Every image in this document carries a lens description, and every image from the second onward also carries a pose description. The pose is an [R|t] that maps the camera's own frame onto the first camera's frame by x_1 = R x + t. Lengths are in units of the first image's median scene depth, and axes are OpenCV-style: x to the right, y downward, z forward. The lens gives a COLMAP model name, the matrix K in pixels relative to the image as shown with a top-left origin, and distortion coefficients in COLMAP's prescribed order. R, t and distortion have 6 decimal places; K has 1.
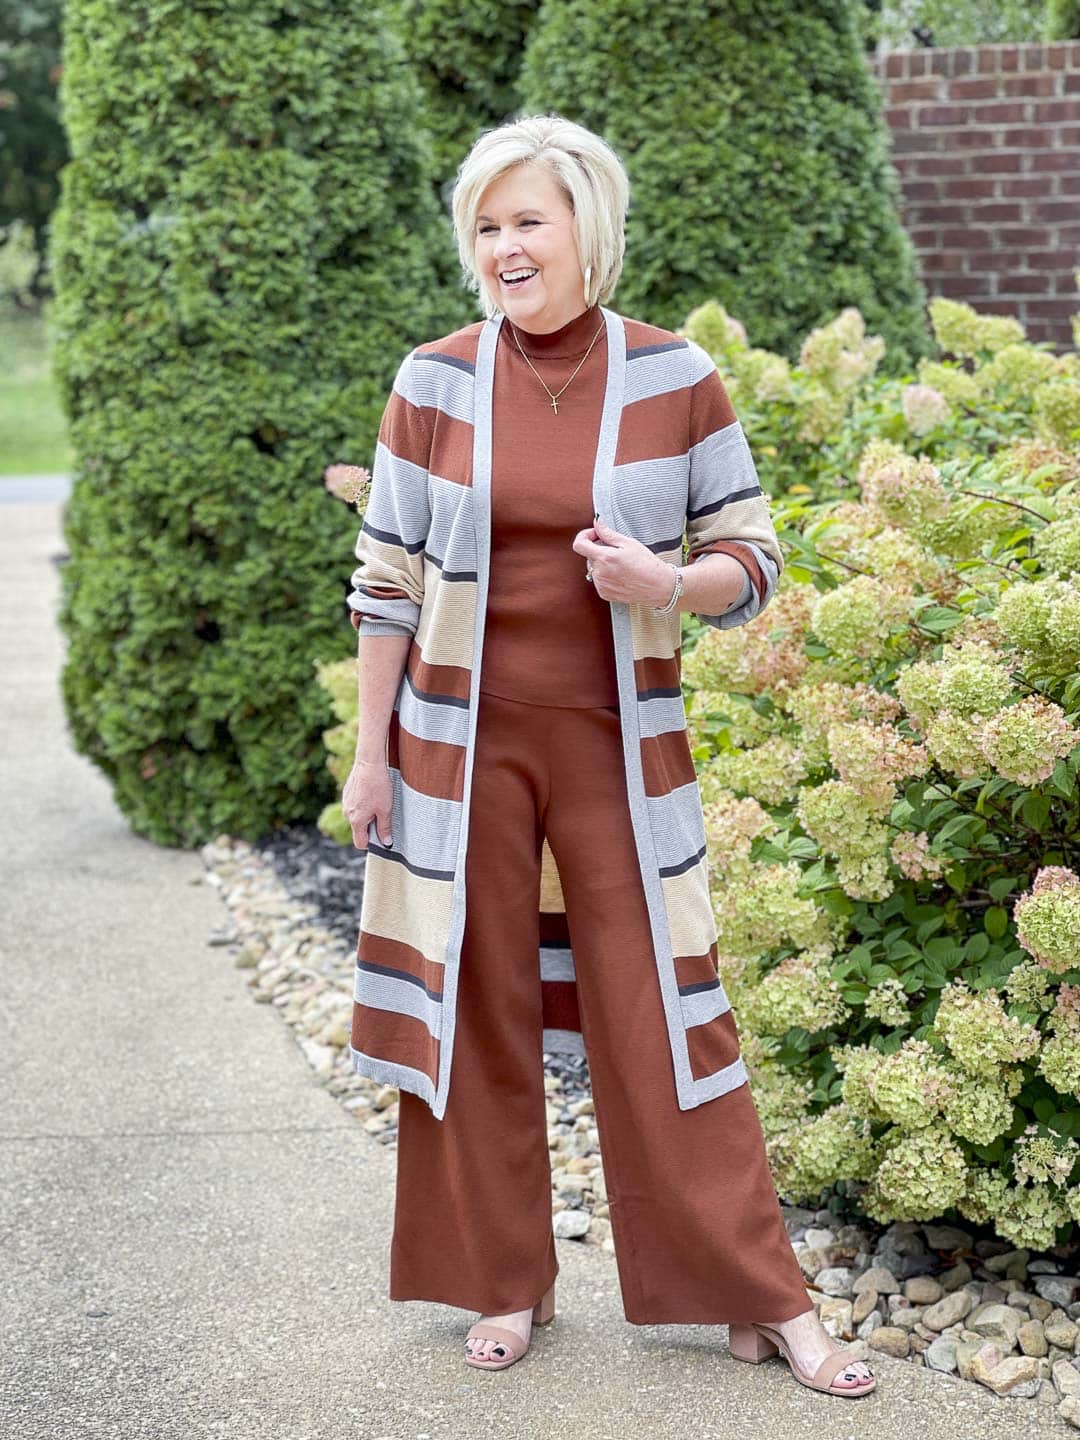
lens RADIAL K [[2621.0, 0, 528.1], [0, 2621.0, 752.7], [0, 0, 1]] dist [0.227892, -0.414930]
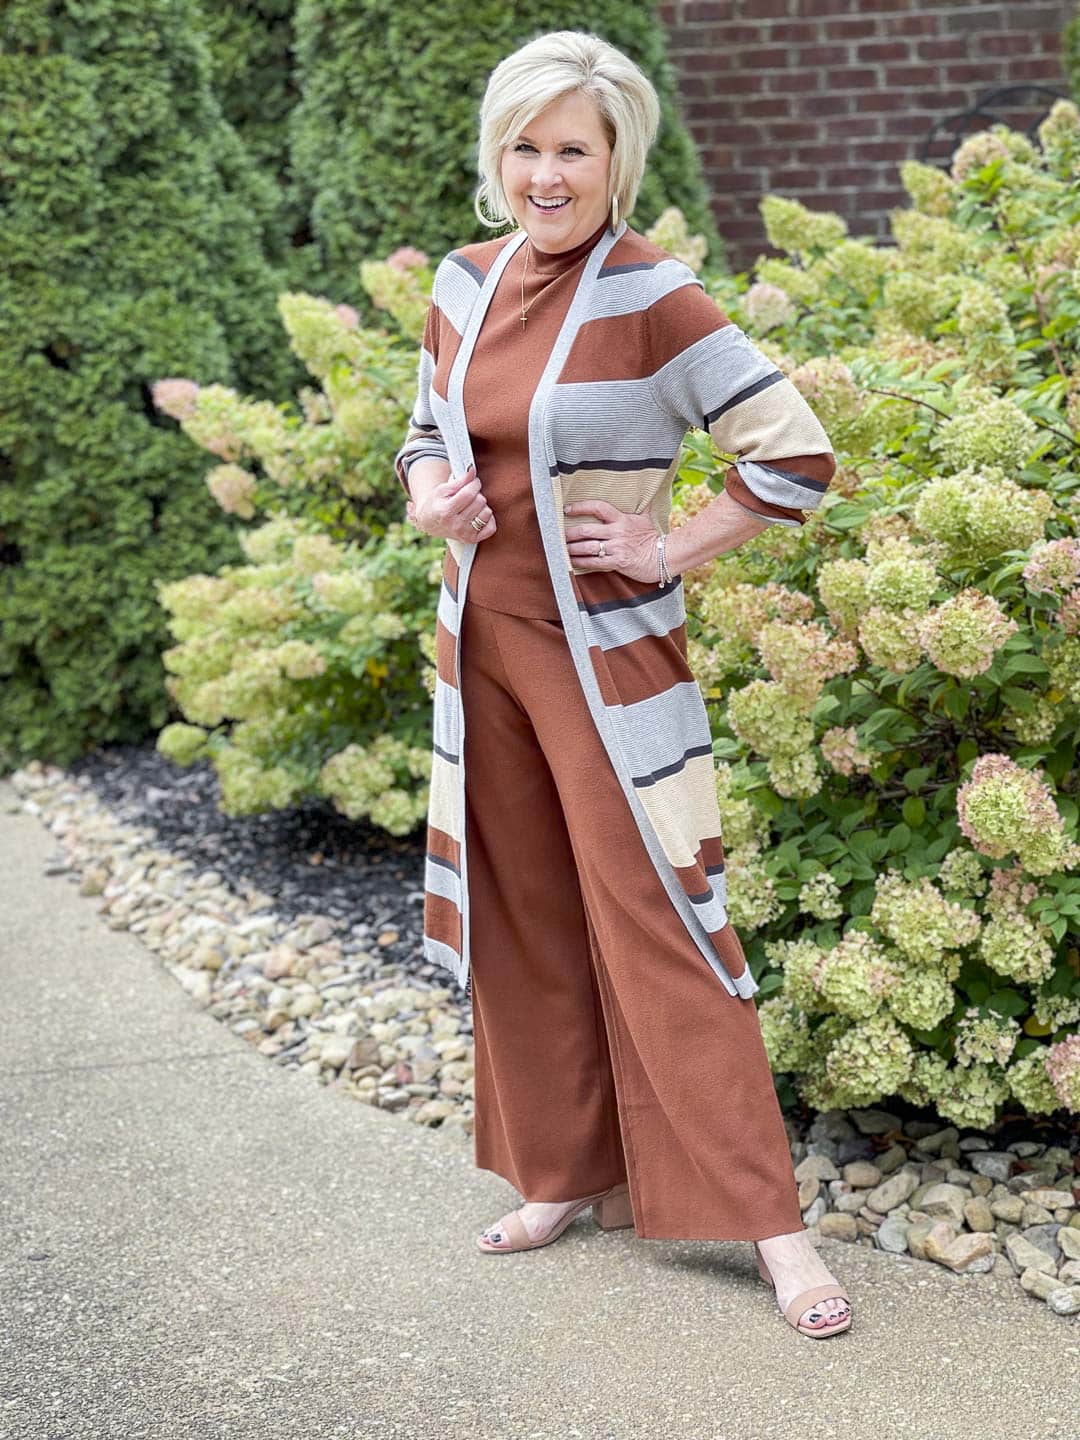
lens RADIAL K [[2615.6, 0, 540.0], [0, 2615.6, 720.0], [0, 0, 1]] dist [0.297658, -0.959311]
pose [[0.992396, -0.047187, 0.113686, -0.041324], [0.044325, 0.998636, 0.027578, -0.002930], [-0.114832, -0.022329, 0.993134, 0.003721]]
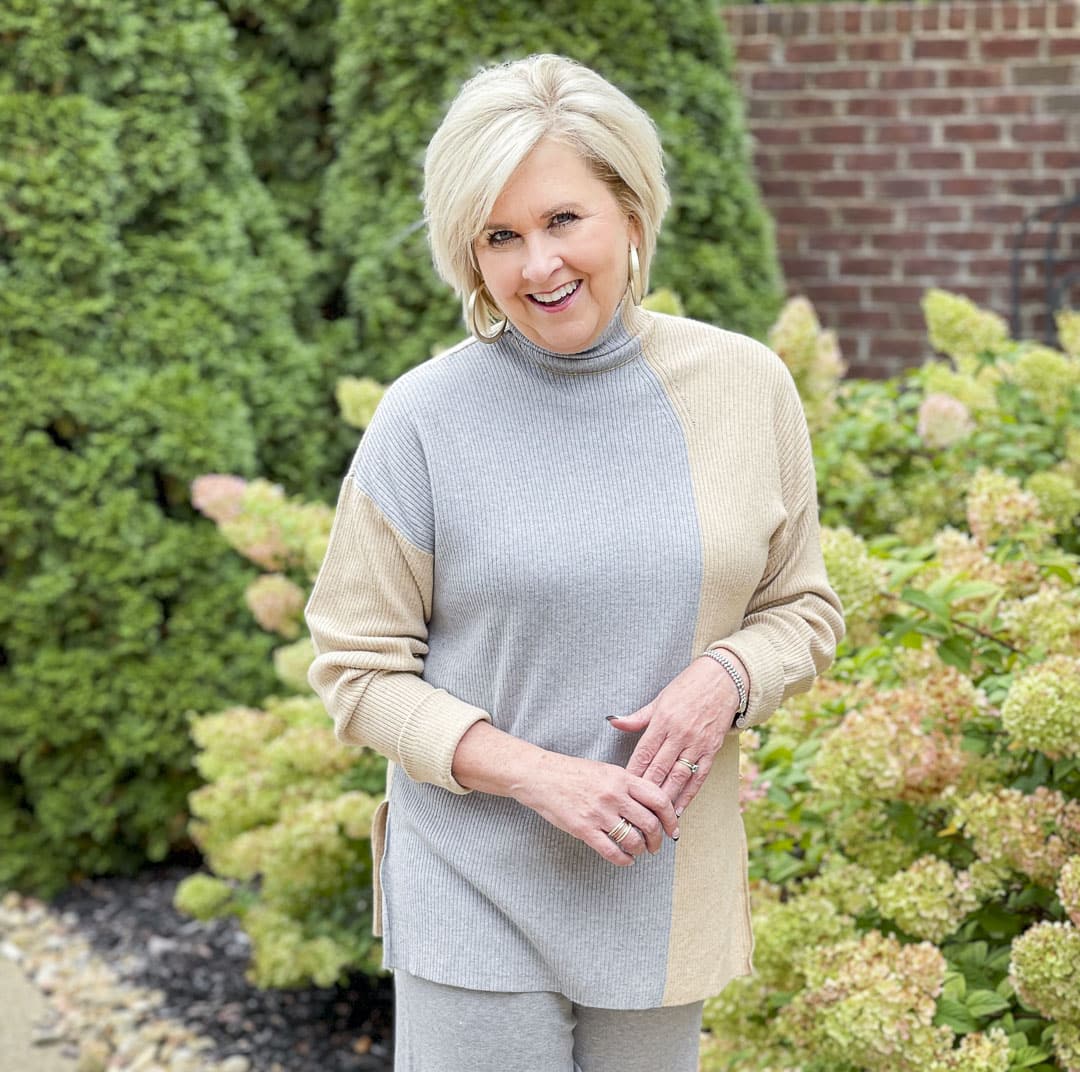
lens RADIAL K [[2632.8, 0, 542.7], [0, 2632.8, 725.1], [0, 0, 1]] dist [0.295356, -0.997422]
pose [[0.989519, -0.009127, 0.144114, -0.071435], [0.008685, 0.999955, 0.003692, -0.025955], [-0.144141, -0.002401, 0.989554, 0.121795]]
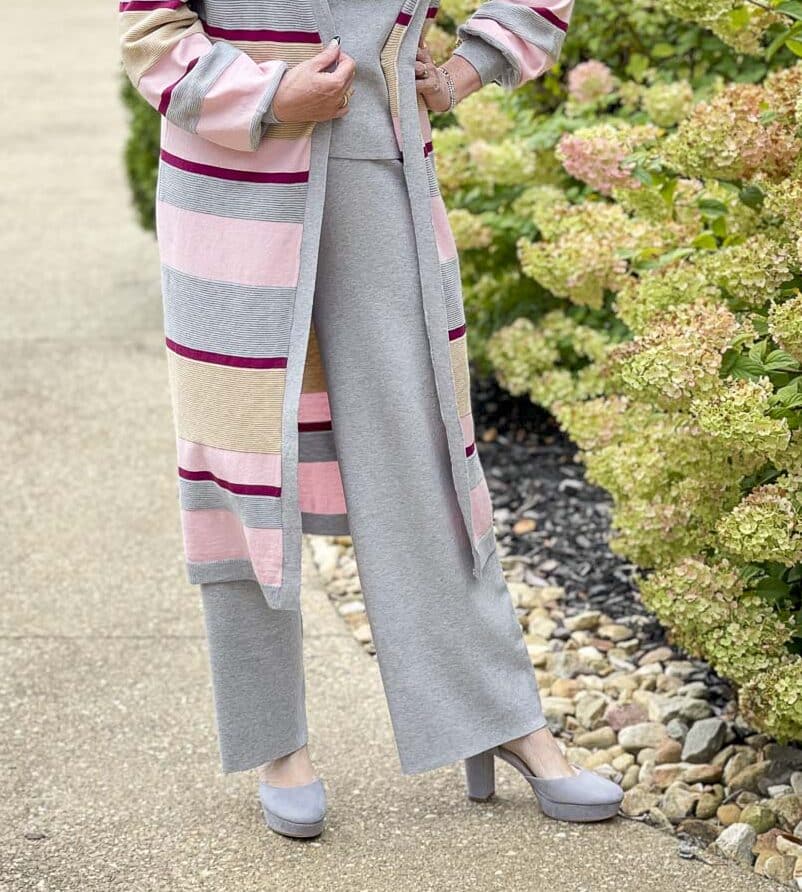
lens RADIAL K [[2559.2, 0, 283.8], [0, 2559.2, 429.6], [0, 0, 1]] dist [0.233302, 0.374009]
pose [[0.987828, 0.009838, -0.155240, 0.036804], [0.003851, 0.996145, 0.087634, -0.009533], [0.155504, -0.087165, 0.983982, 0.051953]]
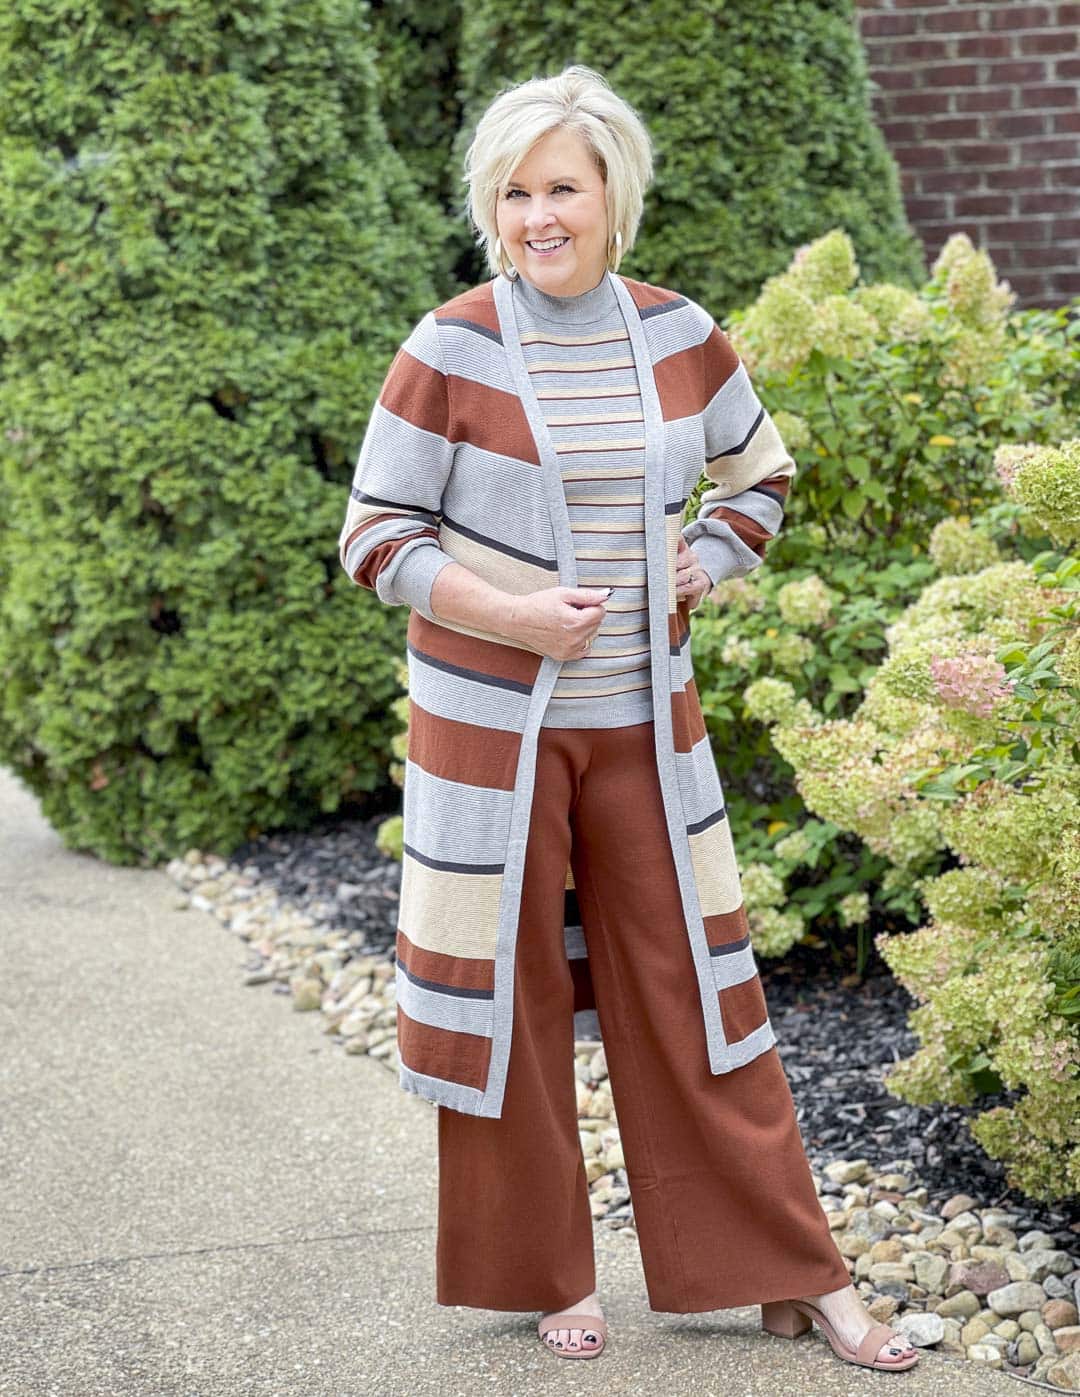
lens RADIAL K [[2679.5, 0, 522.2], [0, 2679.5, 736.5], [0, 0, 1]] dist [0.238358, -0.495874]
pose [[0.991841, -0.049502, 0.117477, -0.113563], [0.047908, 0.998718, 0.016354, -0.016948], [-0.118136, -0.010593, 0.992941, 0.087728]]
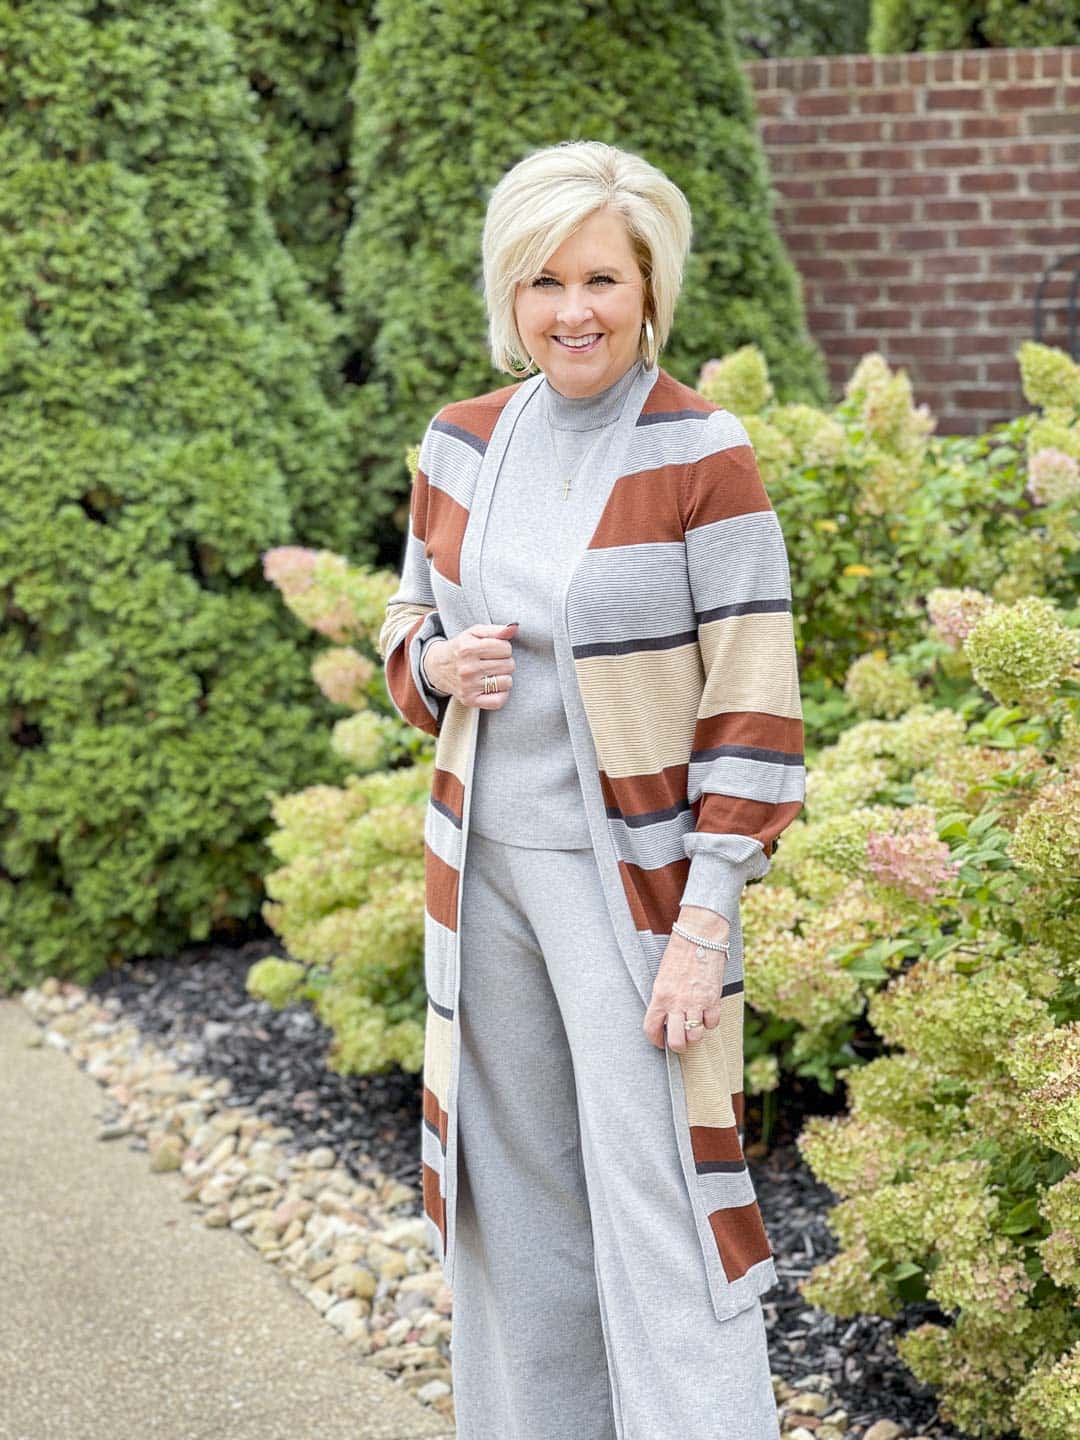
lens RADIAL K [[2633.1, 0, 540.0], [0, 2633.1, 720.0], [0, 0, 1]] dist [0.235290, -0.520071]
pose [[0.985180, -0.028762, 0.169097, -0.106149], [0.032212, 0.999324, -0.017696, -0.031486], [-0.168474, 0.022880, 0.985441, 0.148342]]
